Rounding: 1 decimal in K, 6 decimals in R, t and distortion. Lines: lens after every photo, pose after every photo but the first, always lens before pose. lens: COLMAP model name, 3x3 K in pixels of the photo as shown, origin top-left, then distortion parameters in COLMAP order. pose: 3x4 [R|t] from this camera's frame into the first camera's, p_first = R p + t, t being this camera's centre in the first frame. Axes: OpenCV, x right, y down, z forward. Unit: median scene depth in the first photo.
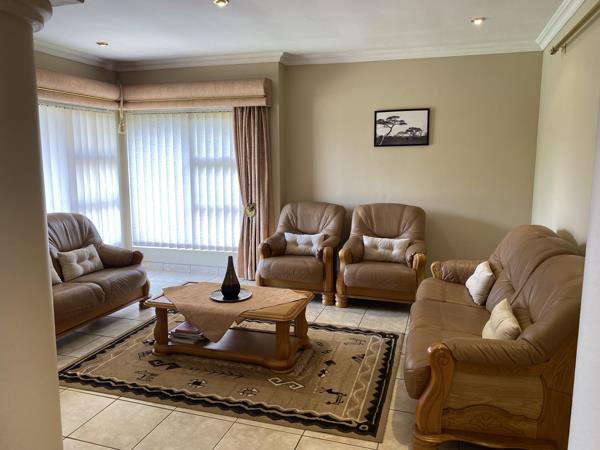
lens RADIAL K [[461.6, 0, 299.8], [0, 461.6, 224.3], [0, 0, 1]] dist [0.034897, -0.012894]
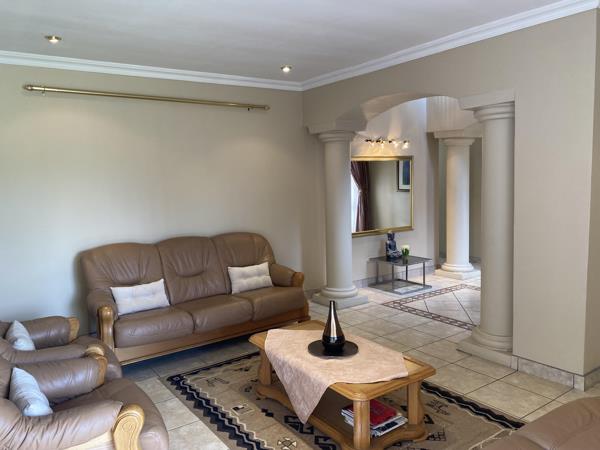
lens RADIAL K [[461.6, 0, 299.7], [0, 461.6, 224.6], [0, 0, 1]] dist [0.034897, -0.012894]
pose [[-0.800840, -0.040090, 0.597536, -0.608178], [0.110552, 0.970713, 0.213294, -0.254529], [-0.588587, 0.236873, -0.772953, 1.675547]]
